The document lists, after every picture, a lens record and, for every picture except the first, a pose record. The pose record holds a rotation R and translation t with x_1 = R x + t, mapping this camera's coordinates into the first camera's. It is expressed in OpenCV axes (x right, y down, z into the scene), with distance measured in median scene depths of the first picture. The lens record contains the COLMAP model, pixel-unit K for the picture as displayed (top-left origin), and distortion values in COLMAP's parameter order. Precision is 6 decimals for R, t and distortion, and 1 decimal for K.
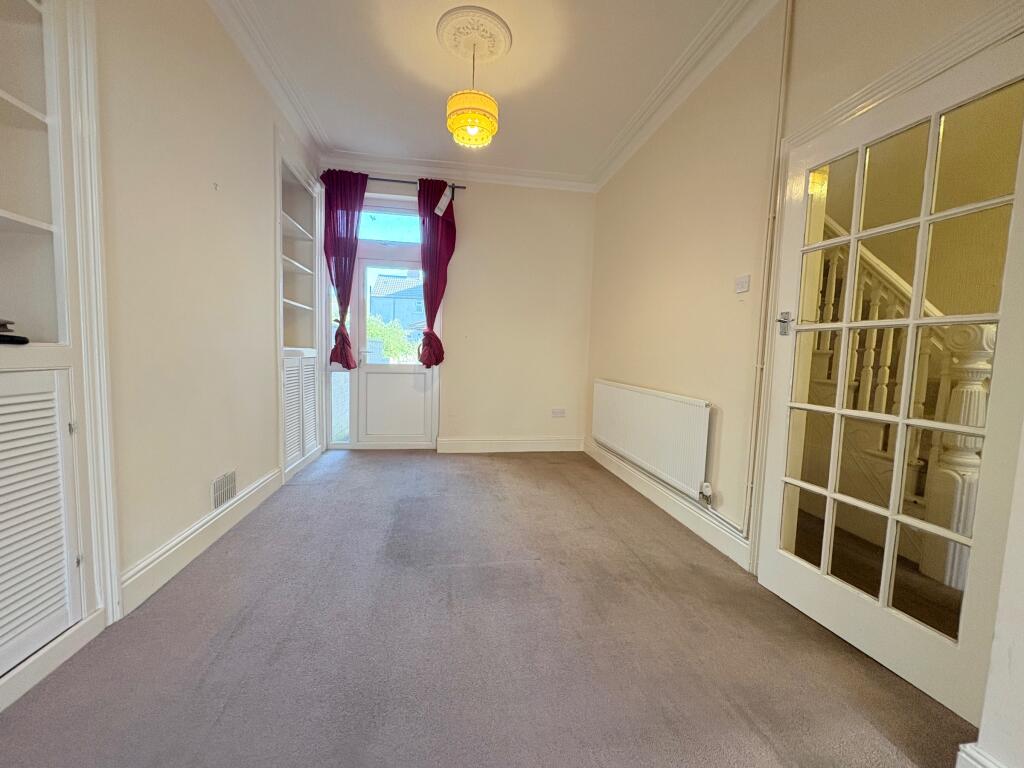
lens RADIAL K [[407.9, 0, 515.4], [0, 407.9, 382.5], [0, 0, 1]] dist [0.003029, -0.001213]
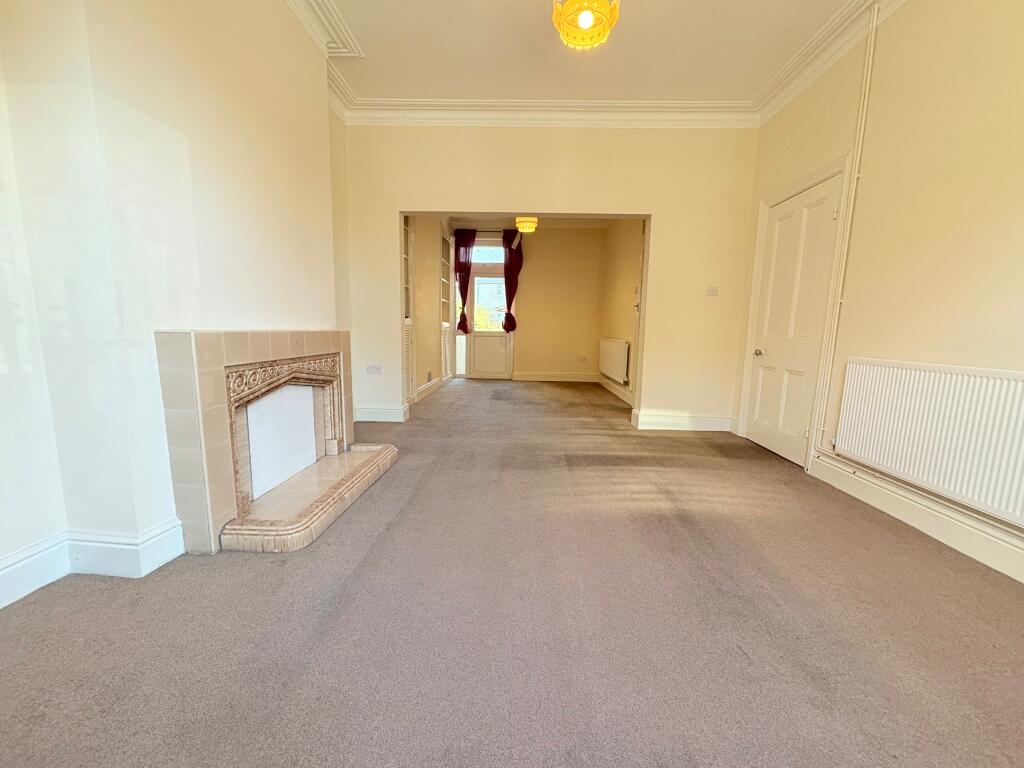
lens RADIAL K [[407.9, 0, 513.1], [0, 407.9, 388.4], [0, 0, 1]] dist [0.003029, -0.001213]
pose [[0.981105, 0.016194, -0.192798, 0.171811], [-0.003780, 0.997905, 0.064585, 0.098779], [0.193440, -0.062636, 0.979111, -0.825946]]
